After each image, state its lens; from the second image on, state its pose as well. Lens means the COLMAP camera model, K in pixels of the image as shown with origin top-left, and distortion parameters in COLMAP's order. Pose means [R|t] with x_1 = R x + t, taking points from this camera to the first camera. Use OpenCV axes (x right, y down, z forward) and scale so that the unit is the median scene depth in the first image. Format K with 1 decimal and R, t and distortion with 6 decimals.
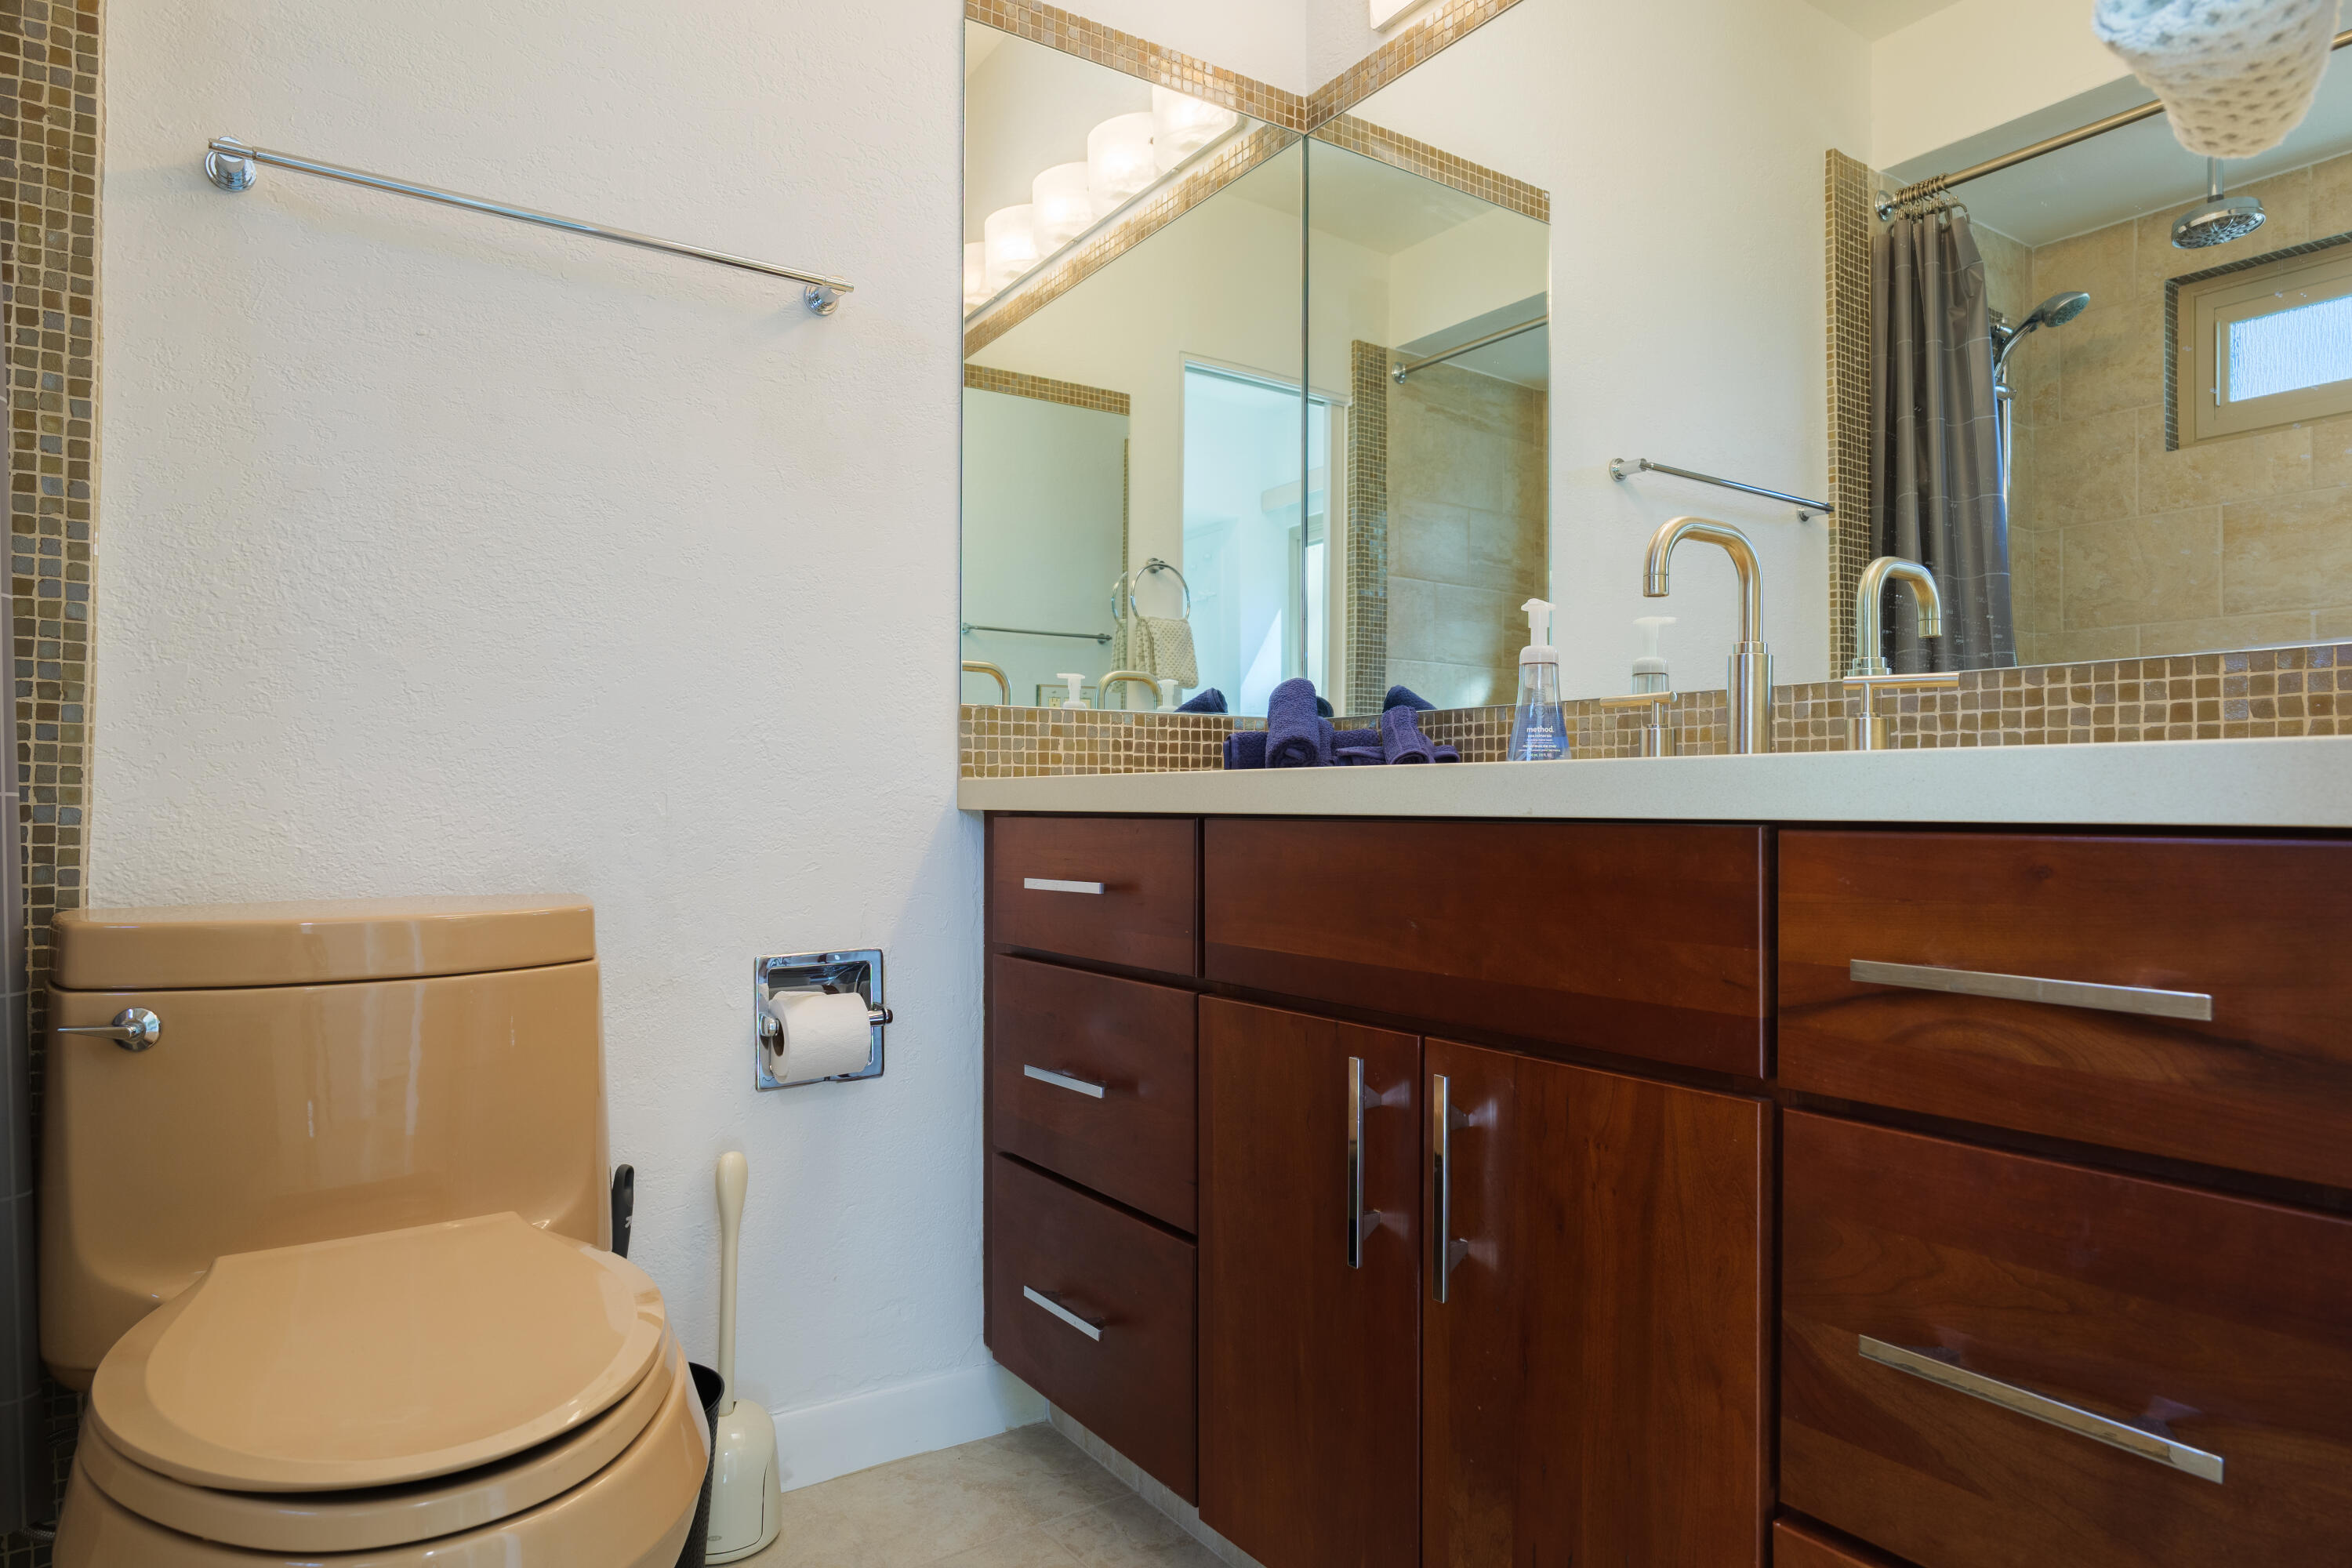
lens RADIAL K [[1373.1, 0, 1150.5], [0, 1373.1, 809.5], [0, 0, 1]] dist [-0.048520, 0.023857]
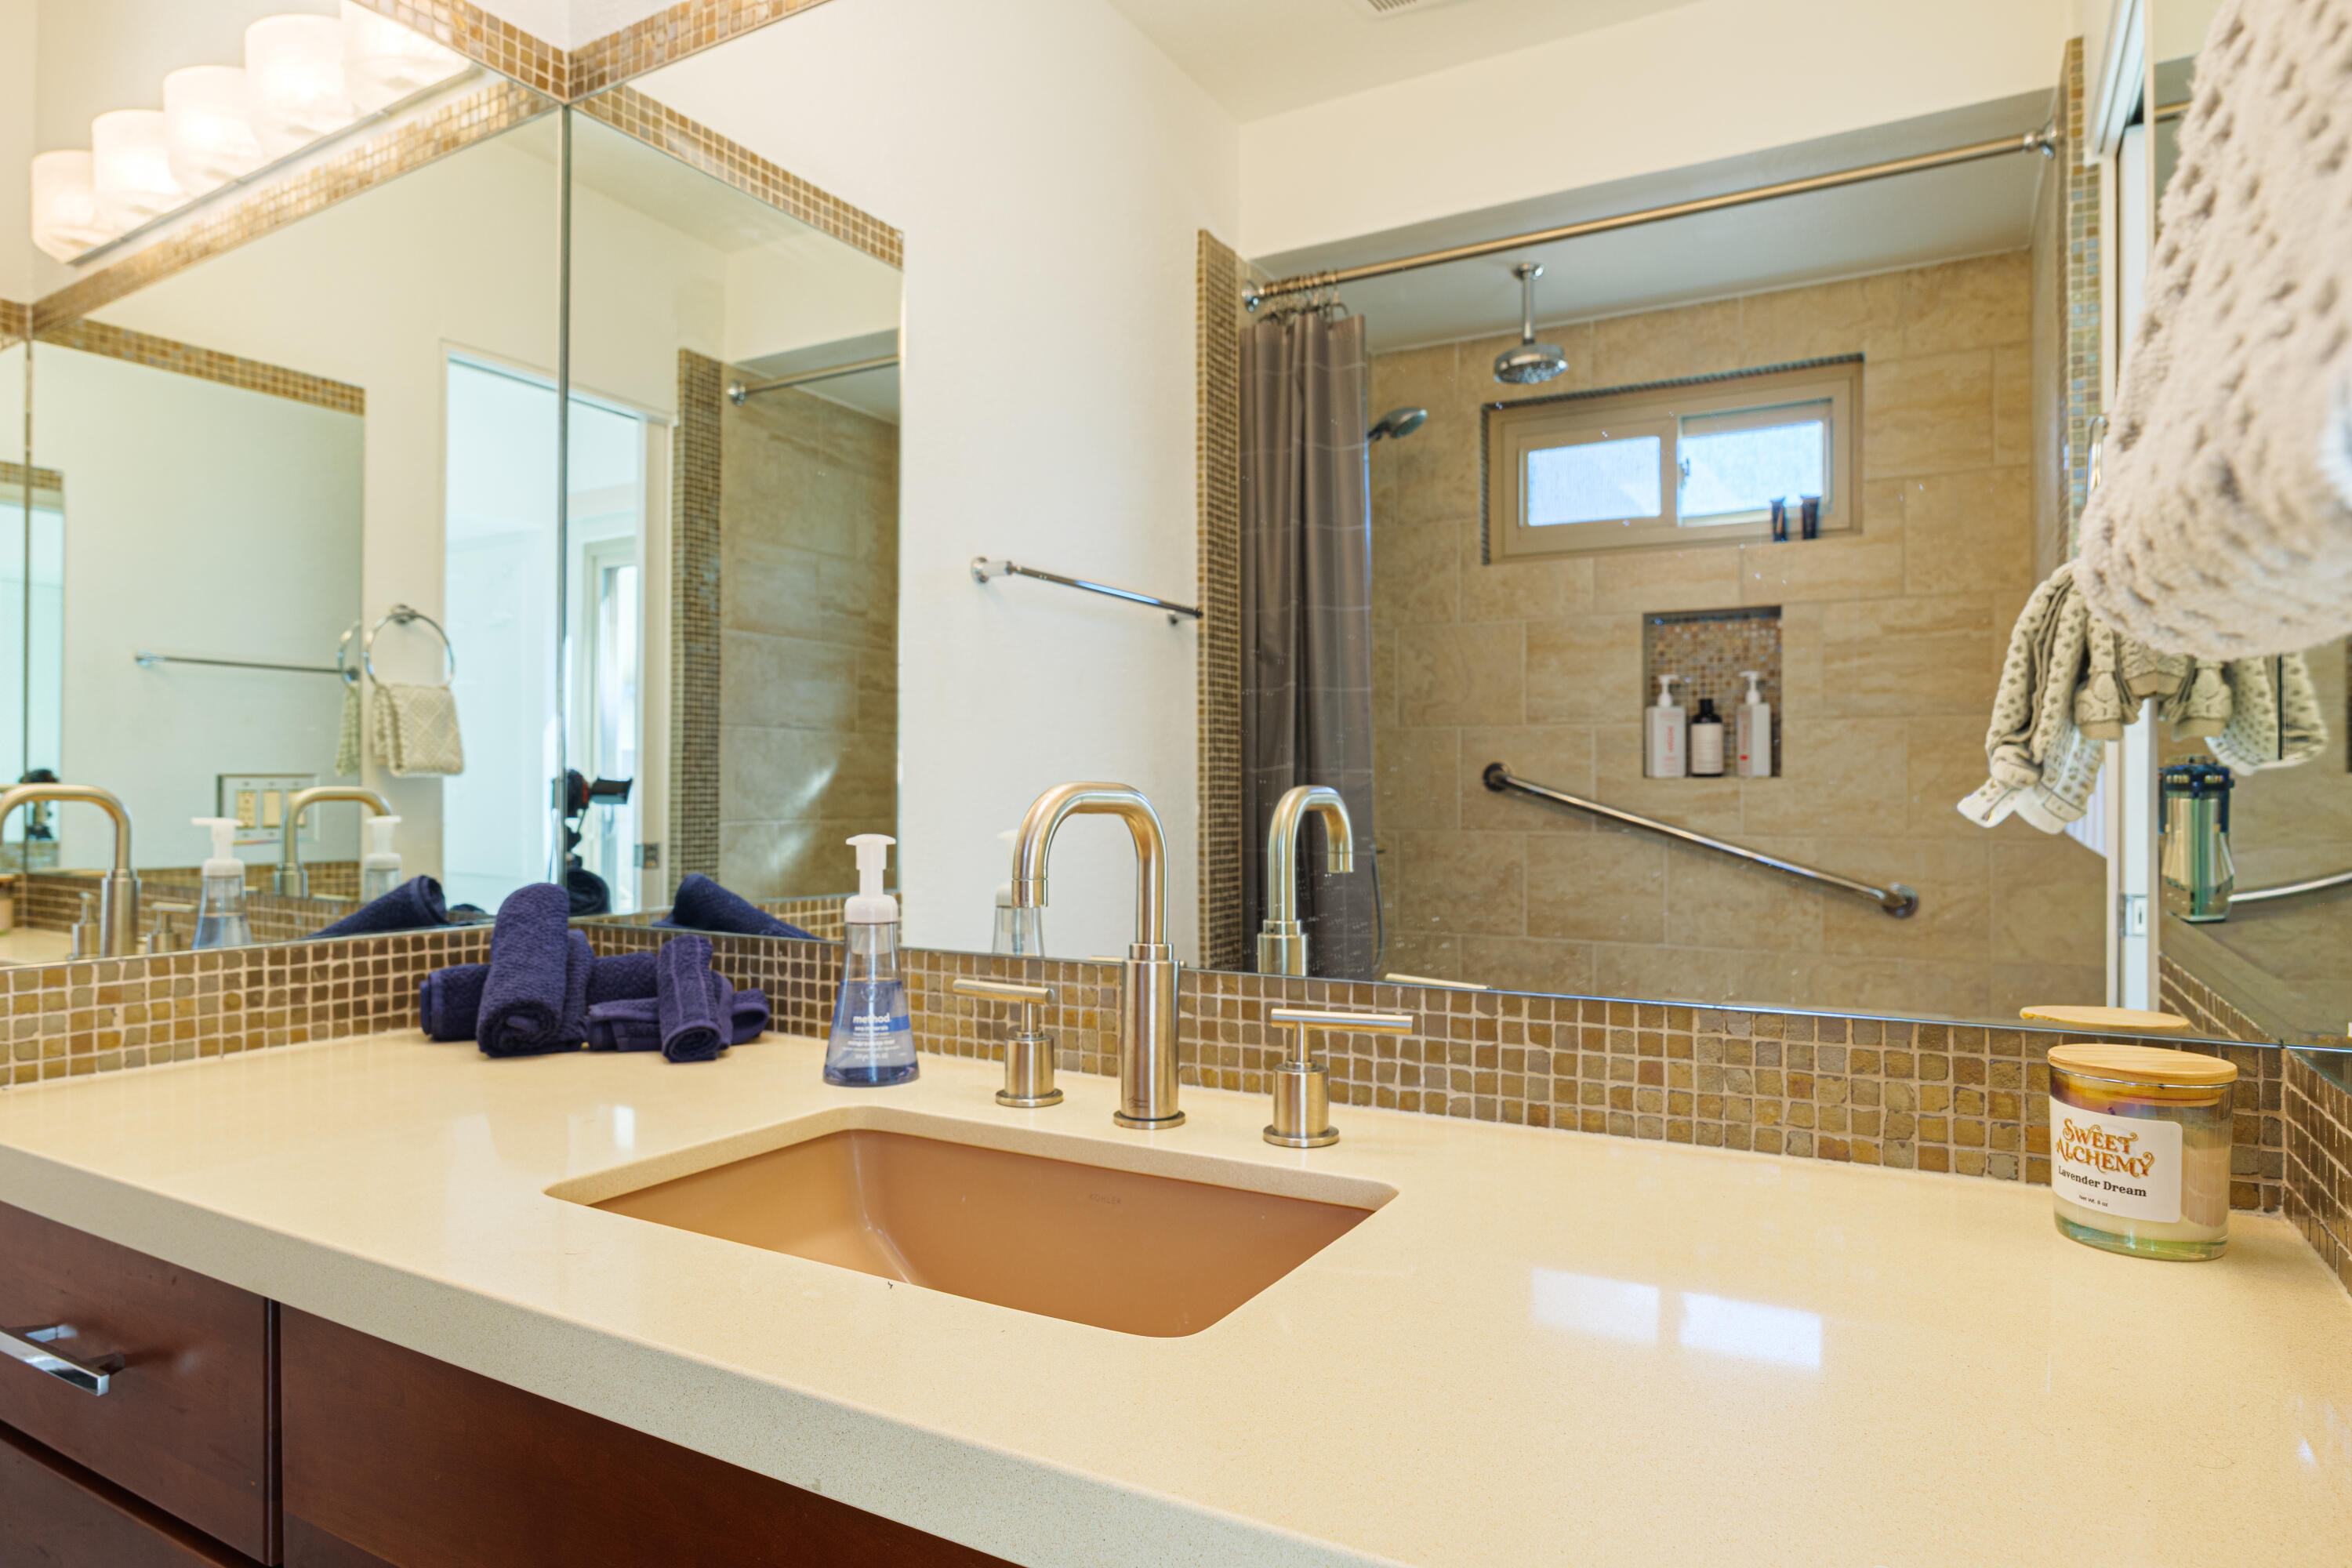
lens RADIAL K [[1373.1, 0, 1169.4], [0, 1373.1, 789.1], [0, 0, 1]] dist [-0.048520, 0.023857]
pose [[0.893578, -0.000792, 0.448907, 0.058289], [0.001113, 0.999999, -0.000452, -0.100773], [-0.448906, 0.000904, 0.893579, 0.165675]]
